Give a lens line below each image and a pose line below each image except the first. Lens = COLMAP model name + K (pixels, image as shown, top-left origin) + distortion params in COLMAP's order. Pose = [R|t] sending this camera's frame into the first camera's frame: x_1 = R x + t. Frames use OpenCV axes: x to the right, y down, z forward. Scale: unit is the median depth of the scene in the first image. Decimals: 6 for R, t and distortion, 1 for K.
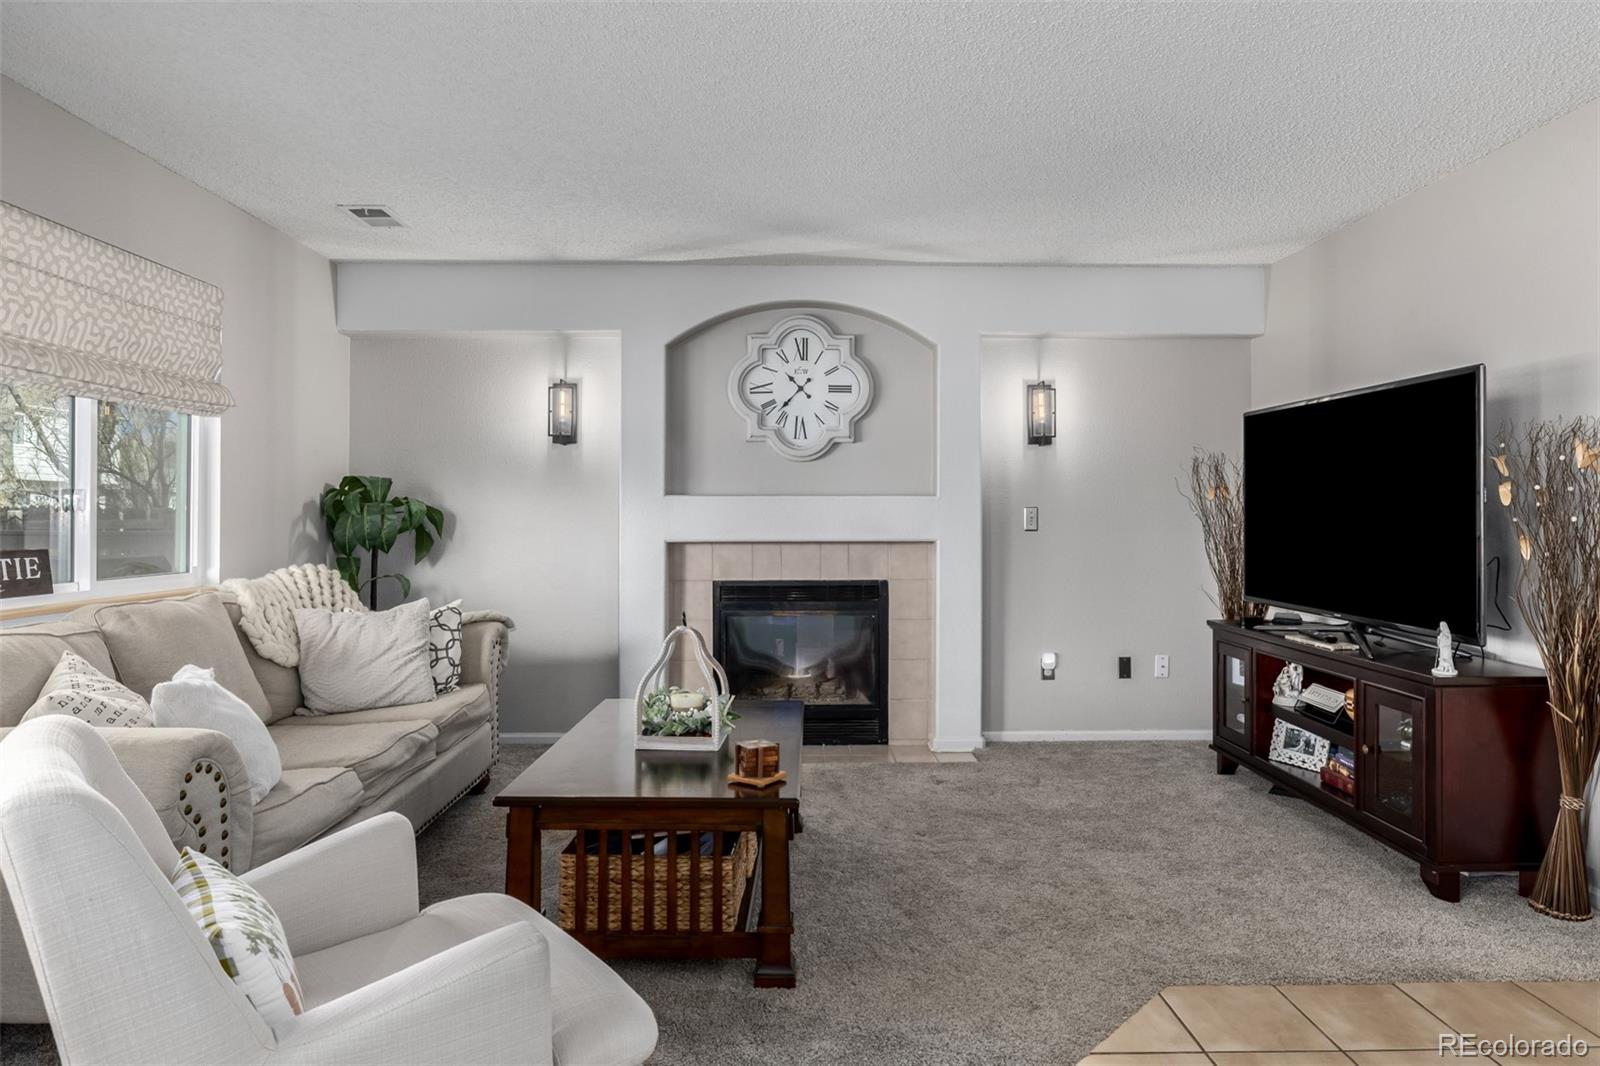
lens RADIAL K [[975.2, 0, 792.2], [0, 975.2, 511.8], [0, 0, 1]] dist [-0.000703, 0.000308]
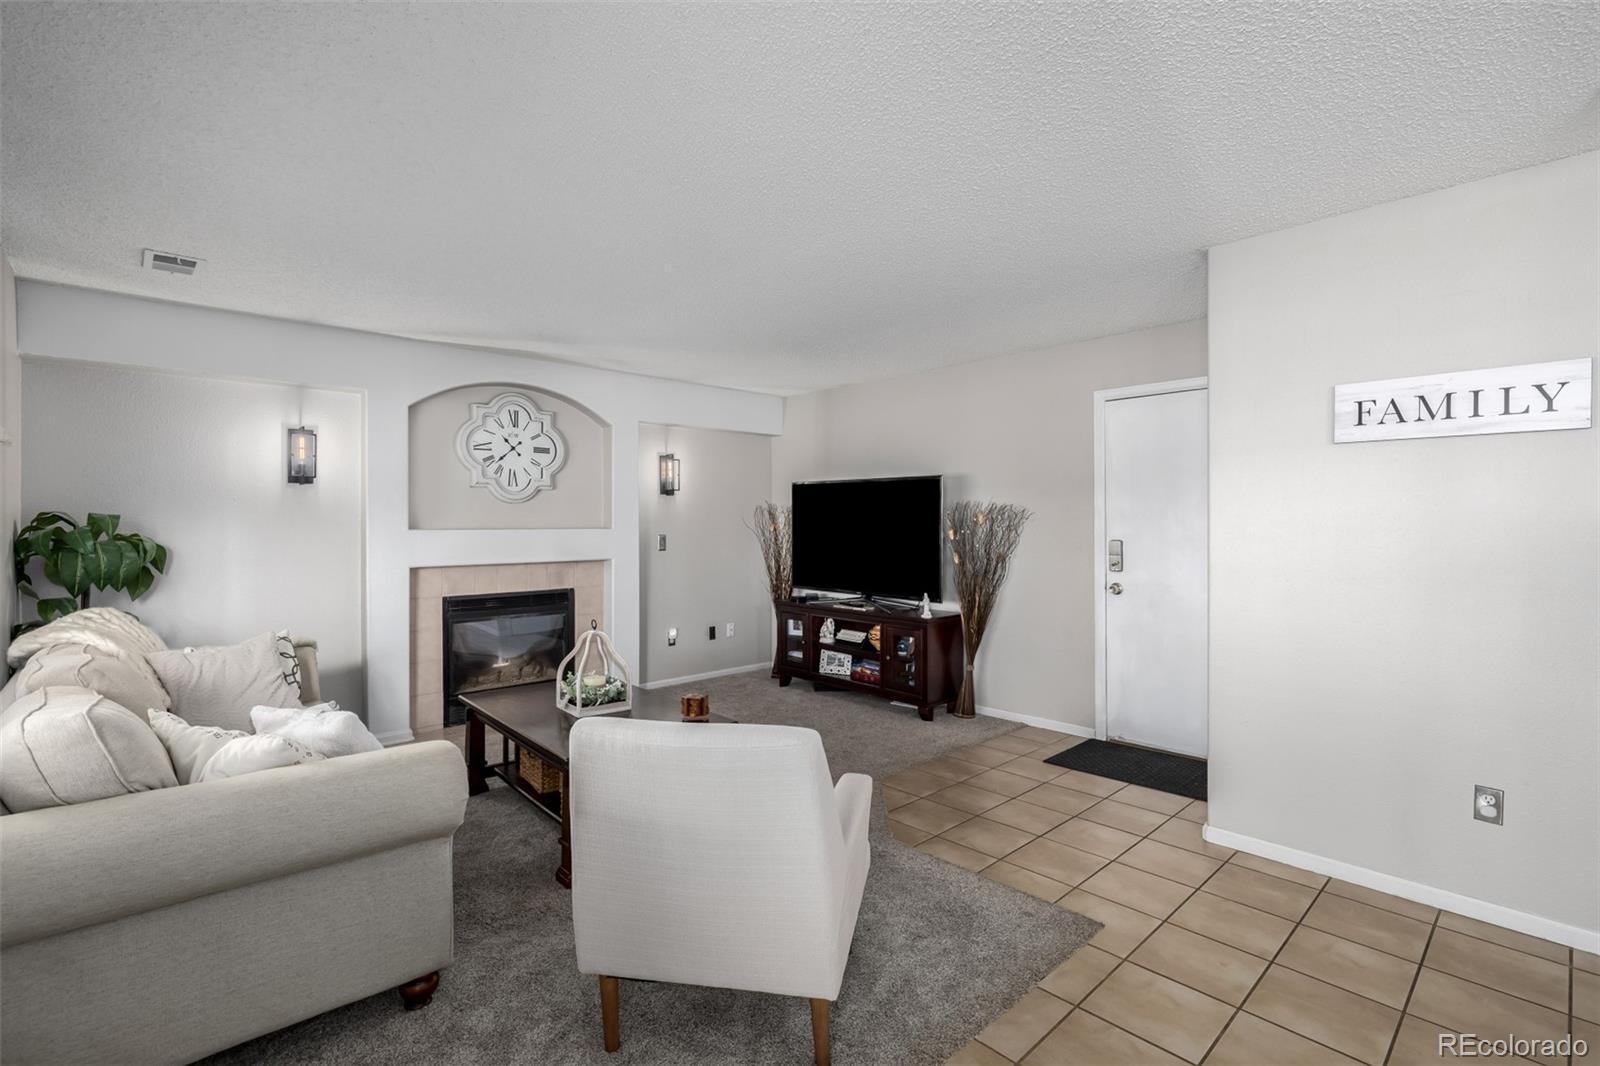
lens RADIAL K [[741.1, 0, 807.9], [0, 741.1, 525.3], [0, 0, 1]] dist [-0.003861, 0.000519]
pose [[0.736547, -0.003267, 0.676378, -0.386939], [-0.001386, 0.999979, 0.006340, -0.028833], [-0.676385, -0.005607, 0.736527, -0.018823]]
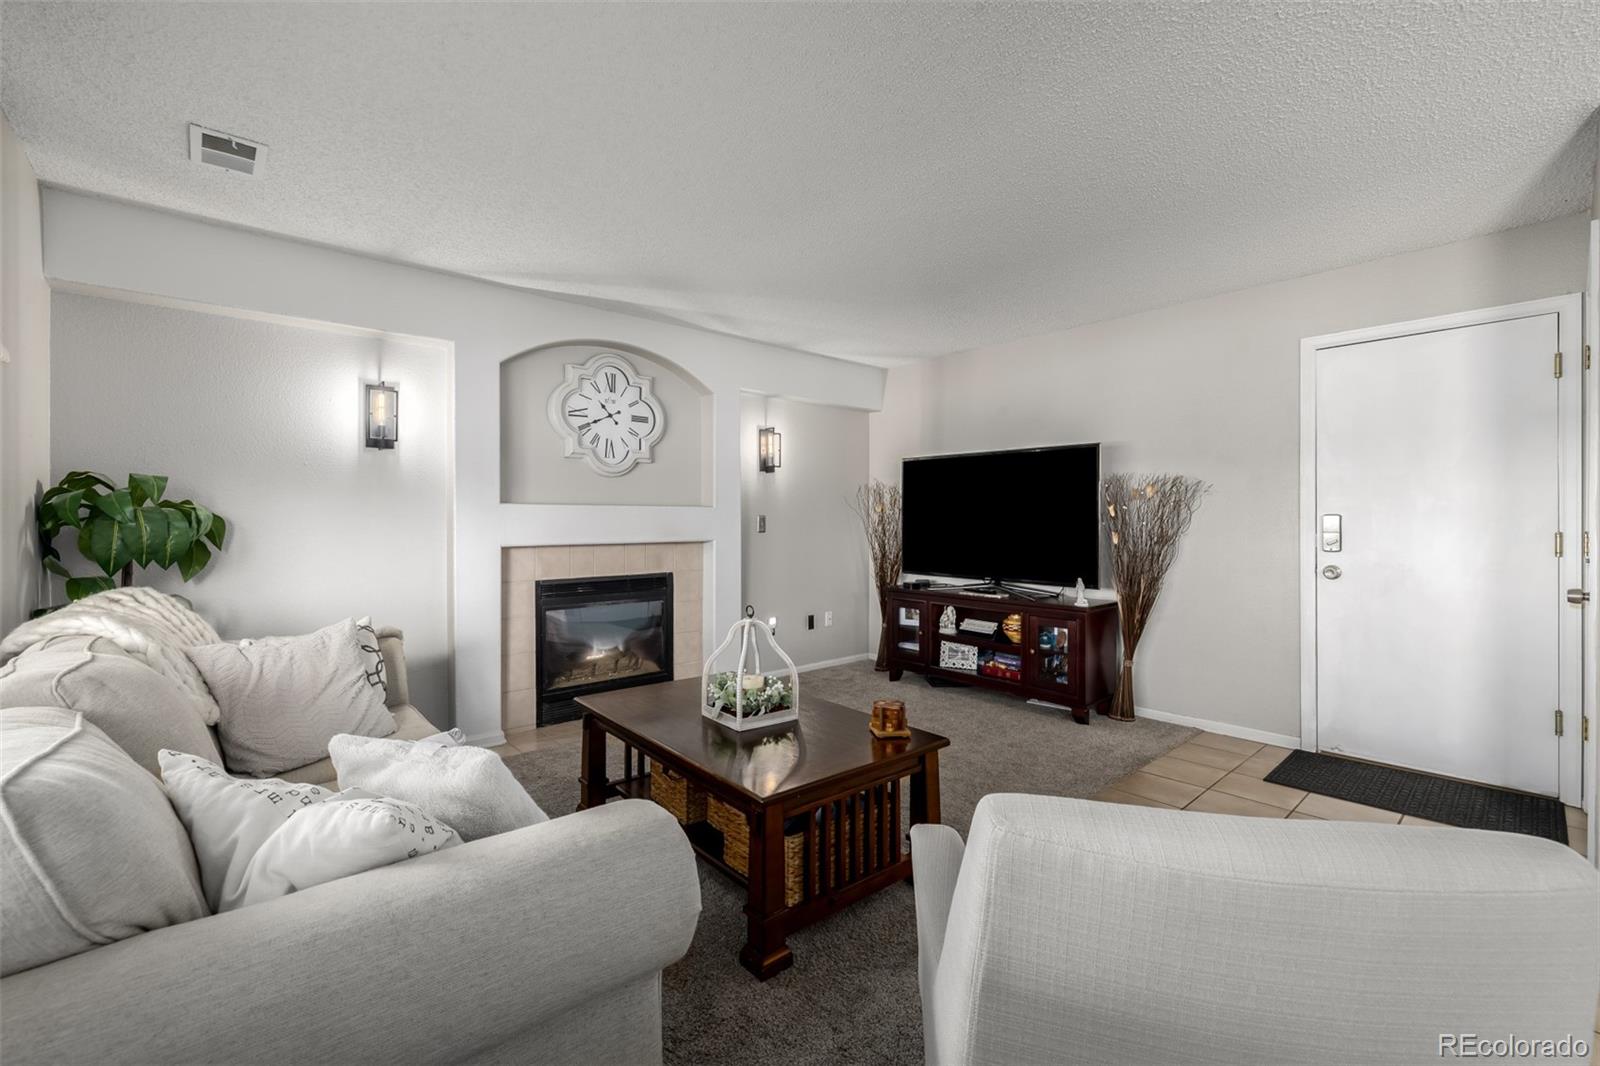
lens RADIAL K [[681.8, 0, 804.1], [0, 681.8, 523.7], [0, 0, 1]] dist [0.001584, -0.000072]
pose [[0.755554, -0.003762, 0.655075, -0.367060], [-0.001685, 0.999969, 0.007687, -0.000839], [-0.655084, -0.006911, 0.755524, 0.215522]]
